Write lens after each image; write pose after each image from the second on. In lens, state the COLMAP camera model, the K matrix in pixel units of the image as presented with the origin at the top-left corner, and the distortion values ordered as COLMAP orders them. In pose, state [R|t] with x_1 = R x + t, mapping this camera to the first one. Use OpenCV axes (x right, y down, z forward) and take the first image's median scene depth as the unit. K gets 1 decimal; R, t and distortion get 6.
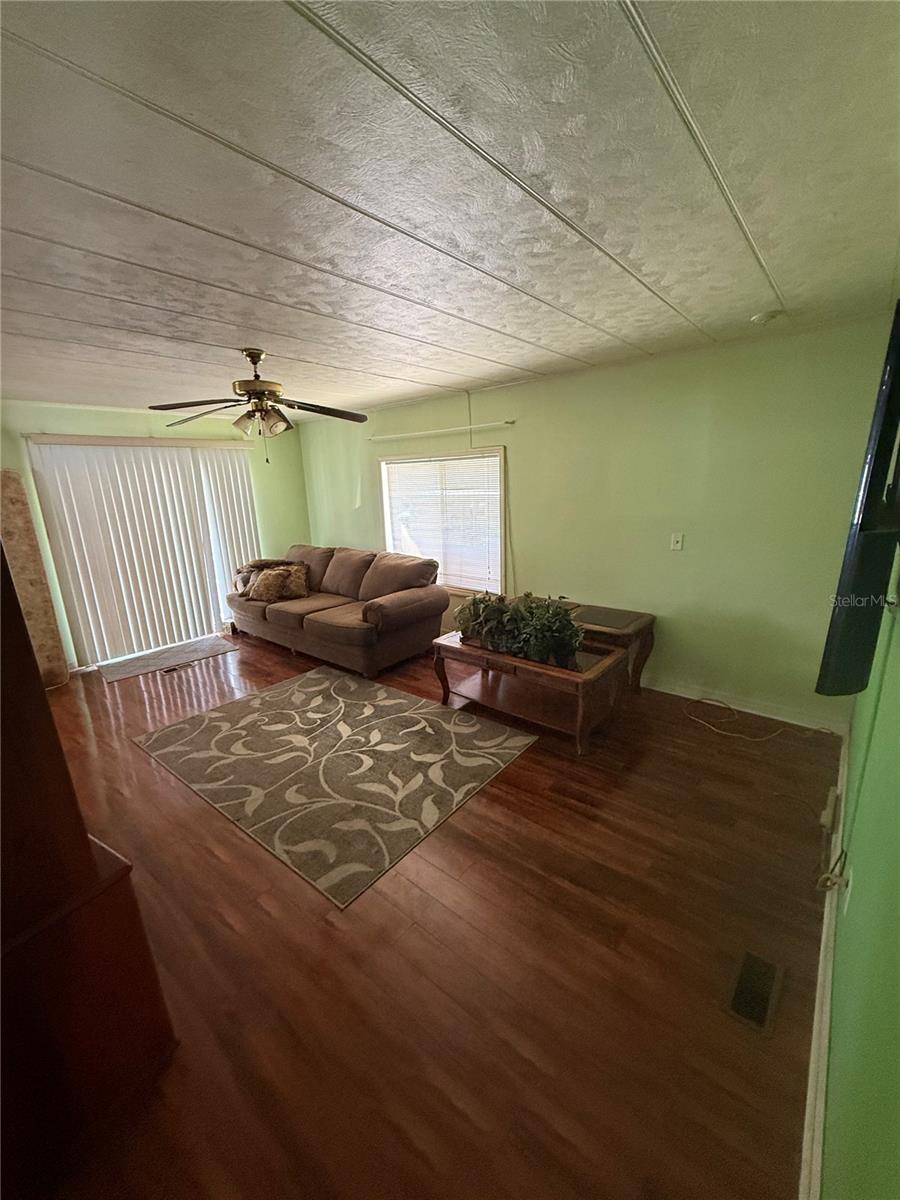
lens RADIAL K [[480.5, 0, 447.9], [0, 480.5, 600.0], [0, 0, 1]] dist [-0.003002, -0.000162]
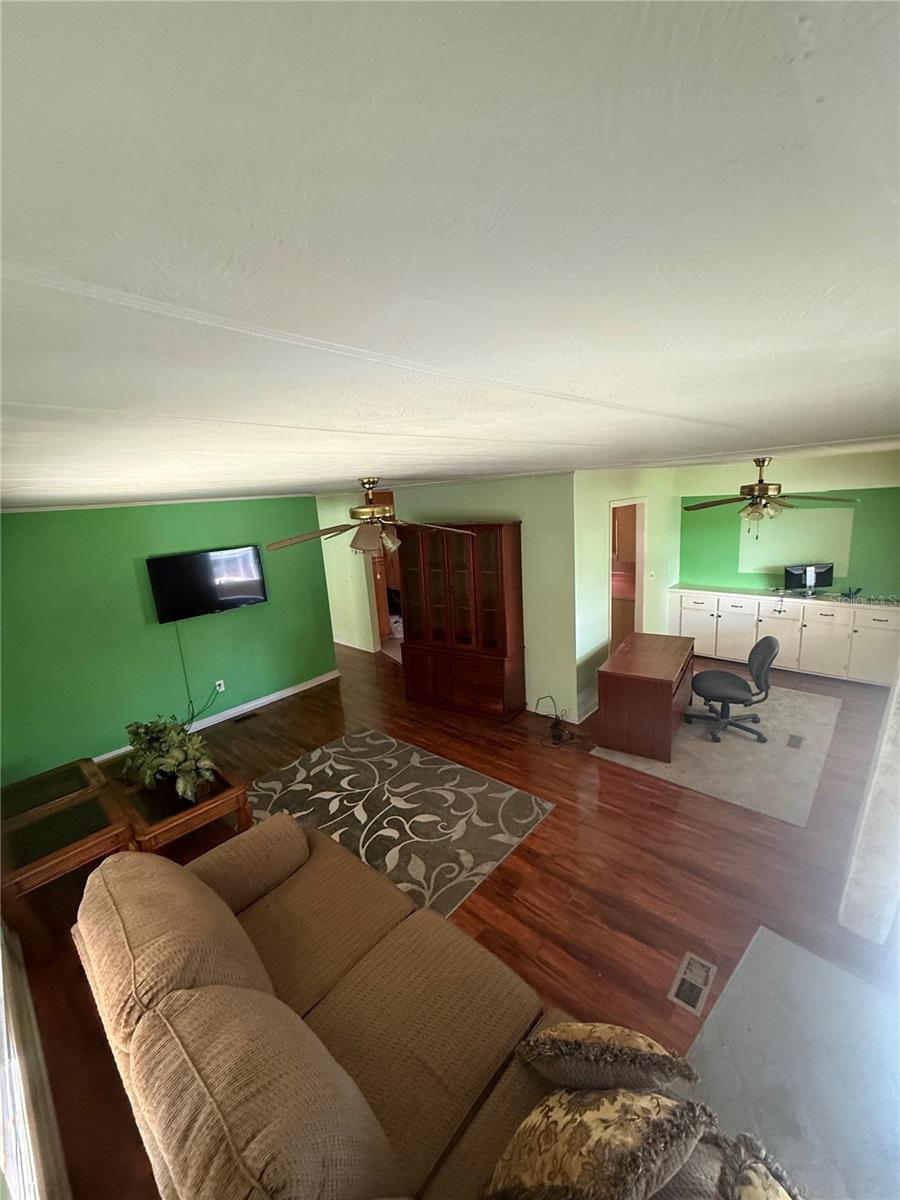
lens RADIAL K [[480.5, 0, 444.3], [0, 480.5, 596.9], [0, 0, 1]] dist [-0.003002, -0.000162]
pose [[-0.993395, 0.089481, 0.071832, -0.588295], [0.111958, 0.892999, 0.435910, -0.692299], [-0.025140, 0.441073, -0.897119, 1.959666]]
